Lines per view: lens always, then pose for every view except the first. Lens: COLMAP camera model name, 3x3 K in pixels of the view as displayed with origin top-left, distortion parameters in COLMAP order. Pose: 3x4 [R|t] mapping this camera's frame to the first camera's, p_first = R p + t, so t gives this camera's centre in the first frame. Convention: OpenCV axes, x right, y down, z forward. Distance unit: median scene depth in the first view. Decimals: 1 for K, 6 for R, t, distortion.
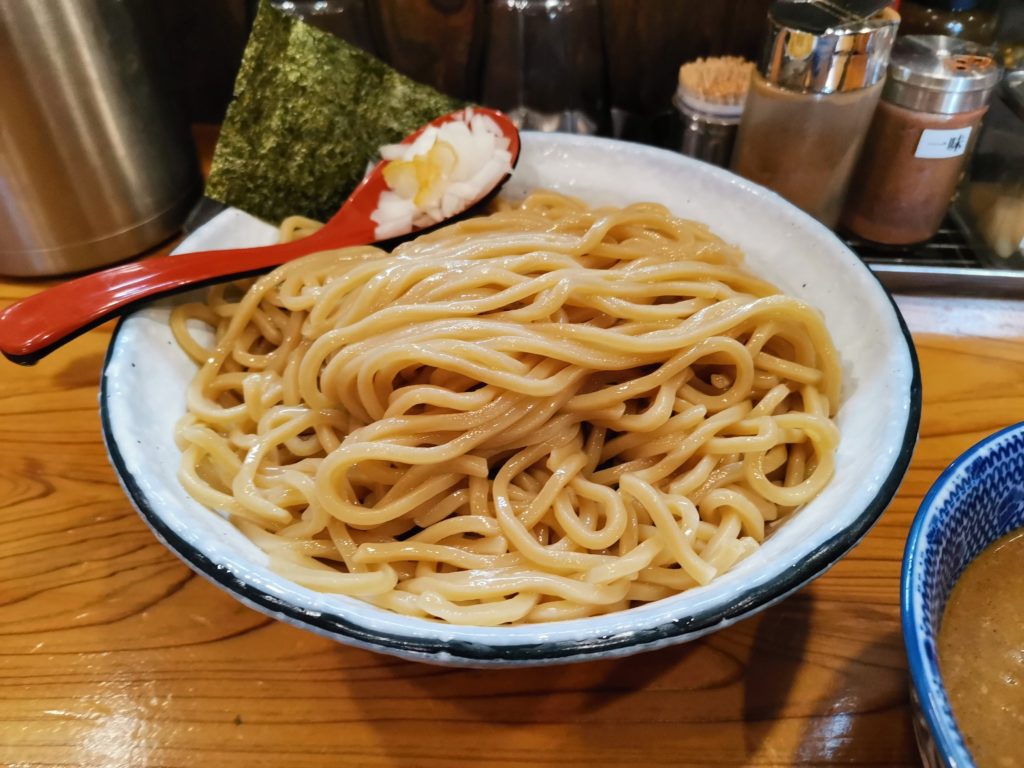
lens RADIAL K [[766.9, 0, 493.8], [0, 766.9, 392.2], [0, 0, 1]] dist [0.045655, -0.102281]
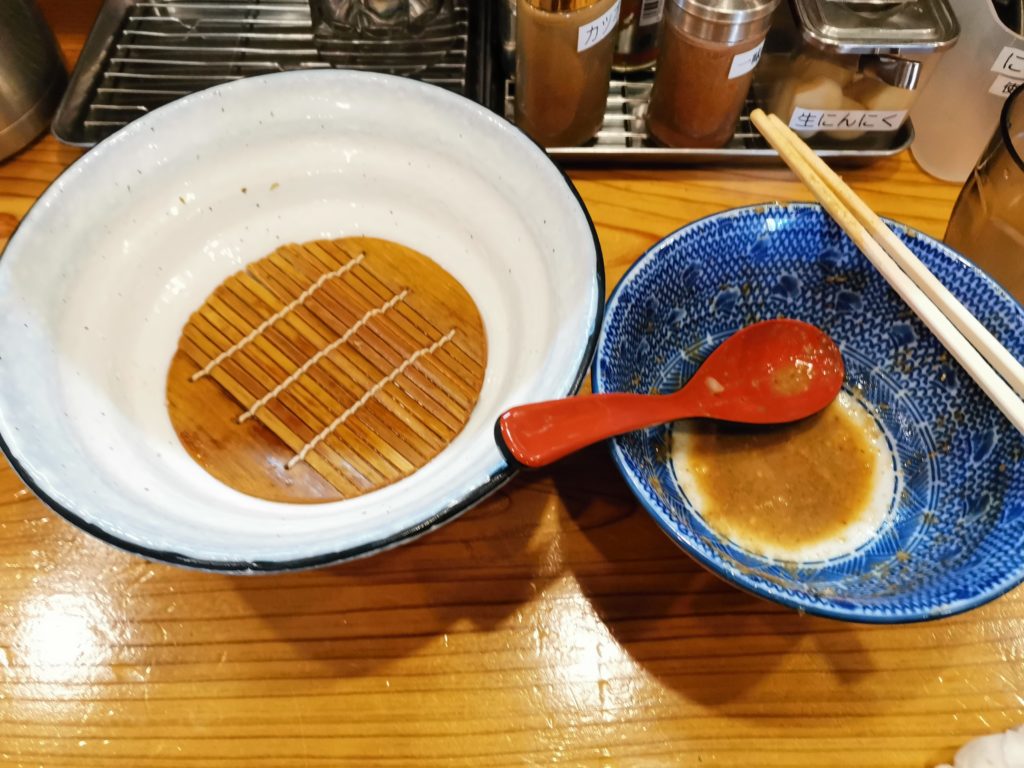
lens RADIAL K [[766.9, 0, 499.0], [0, 766.9, 389.2], [0, 0, 1]] dist [0.045655, -0.102281]
pose [[0.995428, -0.073564, 0.060924, 0.167607], [0.052166, 0.953012, 0.298406, -0.115456], [-0.080013, -0.293864, 0.952492, -0.530779]]
